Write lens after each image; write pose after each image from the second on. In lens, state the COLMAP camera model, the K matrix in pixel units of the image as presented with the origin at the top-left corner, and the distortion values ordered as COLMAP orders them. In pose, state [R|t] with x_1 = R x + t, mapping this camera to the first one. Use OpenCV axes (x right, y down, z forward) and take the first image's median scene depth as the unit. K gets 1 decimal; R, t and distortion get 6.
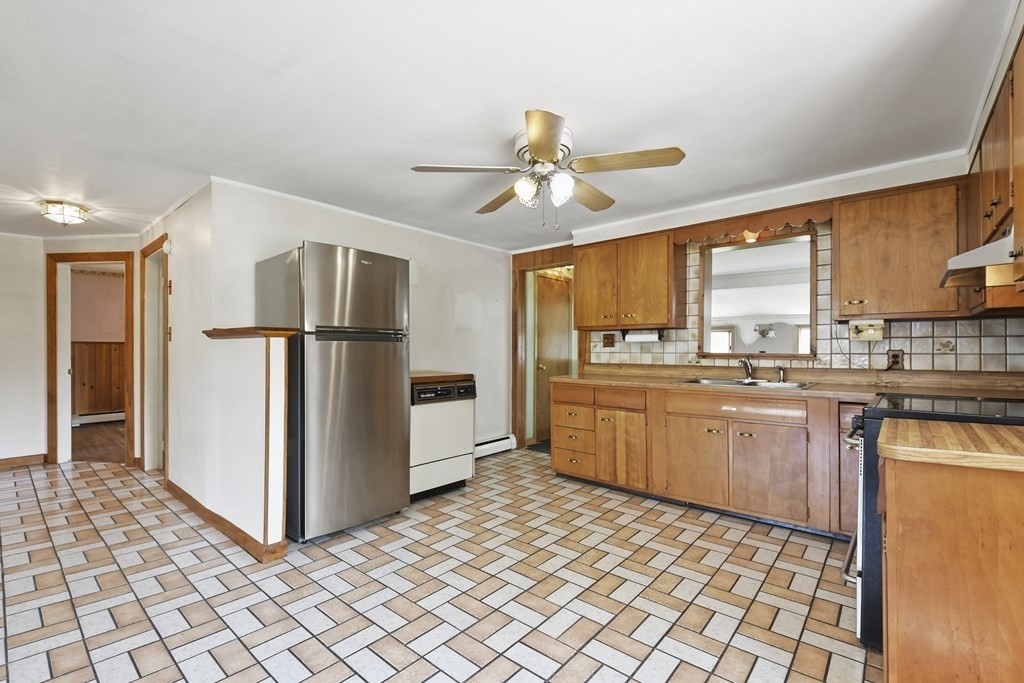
lens RADIAL K [[451.6, 0, 506.9], [0, 451.6, 347.3], [0, 0, 1]] dist [0.023068, -0.014540]
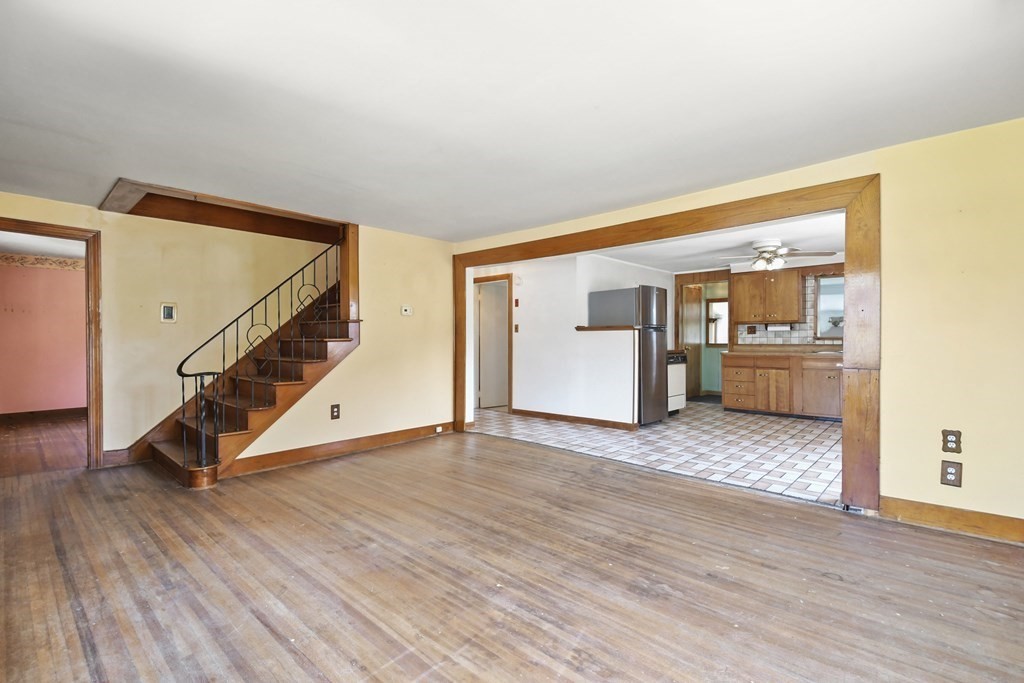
lens RADIAL K [[478.1, 0, 501.7], [0, 478.1, 339.7], [0, 0, 1]] dist [0.008092, -0.002158]
pose [[0.999327, -0.006021, -0.036181, -0.841371], [0.006264, 0.999959, 0.006595, 0.003809], [0.036140, -0.006817, 0.999323, -1.045944]]
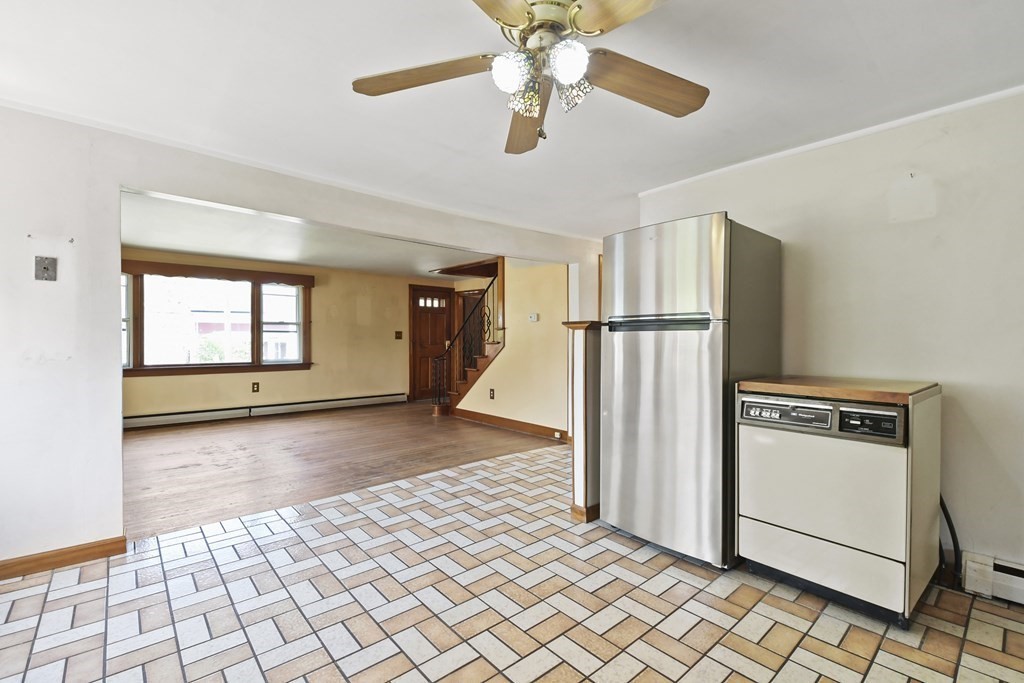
lens RADIAL K [[451.6, 0, 505.0], [0, 451.6, 341.1], [0, 0, 1]] dist [0.023068, -0.014540]
pose [[-0.155591, -0.001387, -0.987821, 0.526494], [0.000880, 0.999998, -0.001543, 0.005395], [0.987821, -0.001109, -0.155589, 0.776513]]
